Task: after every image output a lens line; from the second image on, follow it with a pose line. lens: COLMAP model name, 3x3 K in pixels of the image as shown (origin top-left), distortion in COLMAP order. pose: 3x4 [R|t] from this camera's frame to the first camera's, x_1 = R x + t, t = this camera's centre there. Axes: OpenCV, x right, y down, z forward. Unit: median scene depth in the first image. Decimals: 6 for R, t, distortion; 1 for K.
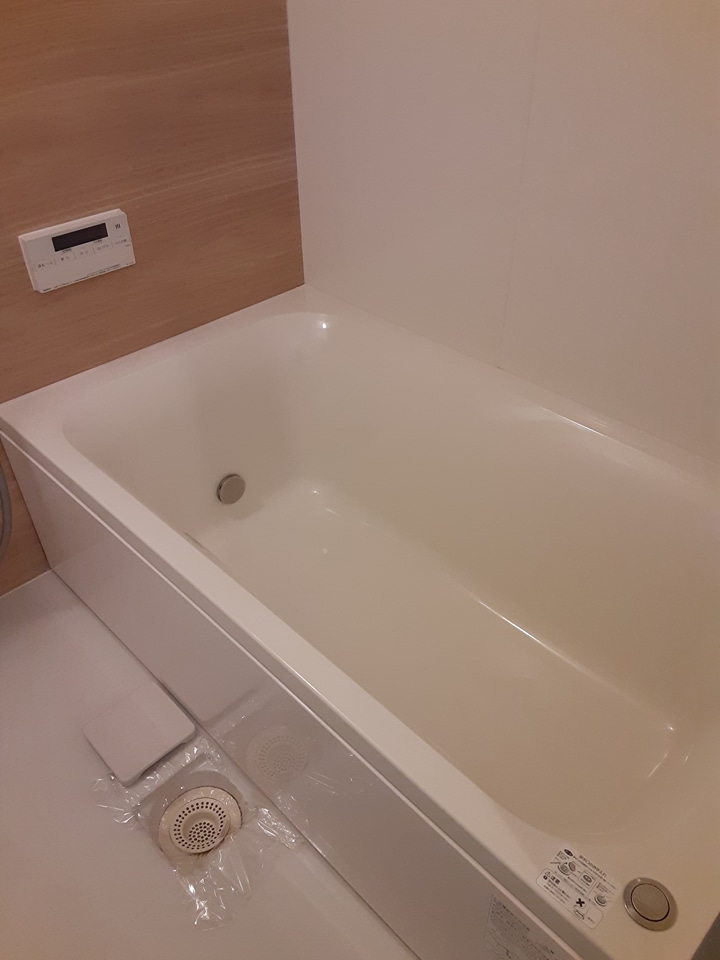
lens RADIAL K [[781.1, 0, 361.3], [0, 781.1, 474.8], [0, 0, 1]] dist [0.045092, -0.049081]
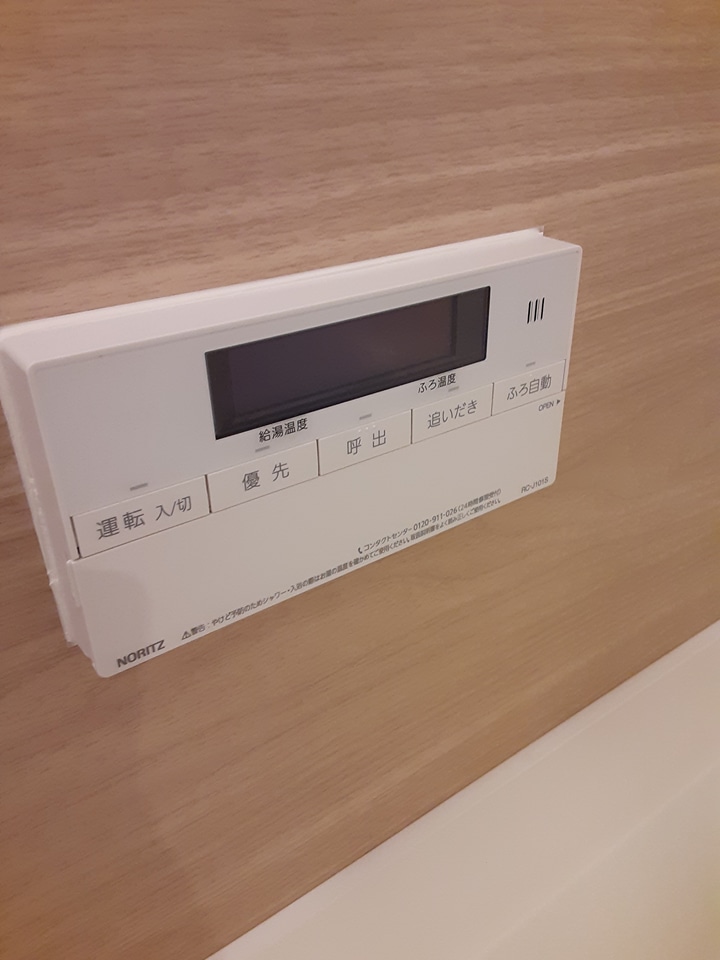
lens RADIAL K [[781.1, 0, 365.7], [0, 781.1, 482.4], [0, 0, 1]] dist [0.045092, -0.049081]
pose [[0.989776, 0.057771, -0.130409, -0.329421], [-0.077204, 0.985780, -0.149259, -0.247149], [0.119932, 0.157801, 0.980161, 0.828988]]
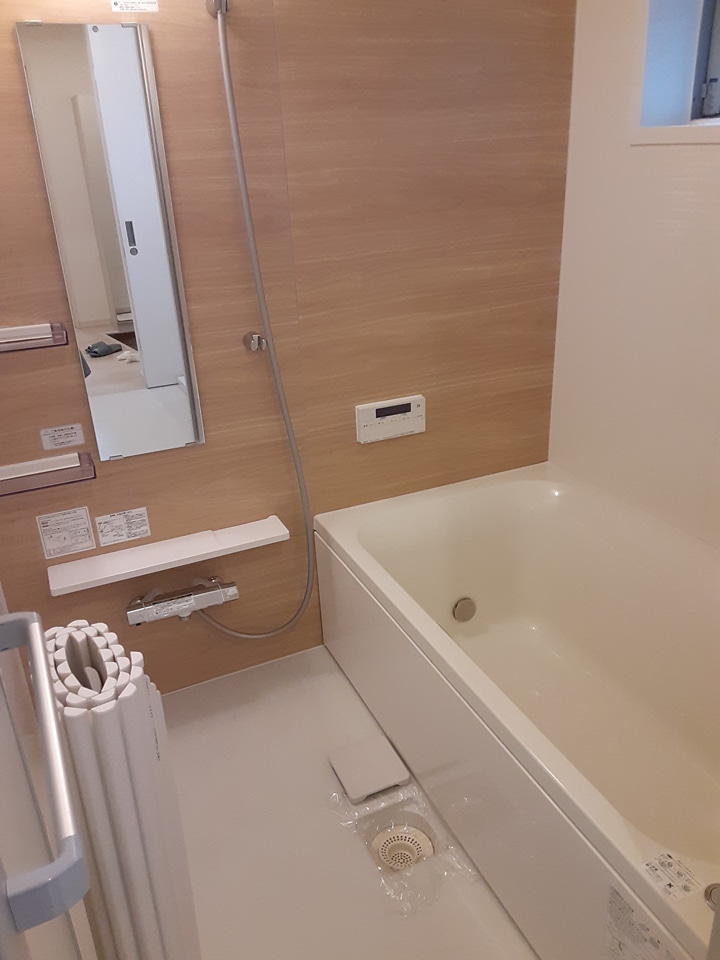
lens RADIAL K [[781.1, 0, 361.0], [0, 781.1, 483.3], [0, 0, 1]] dist [0.045092, -0.049081]
pose [[0.941618, 0.118240, -0.315238, 0.065345], [-0.186217, 0.962954, -0.195045, 0.127677], [0.280497, 0.242361, 0.928753, -0.348581]]
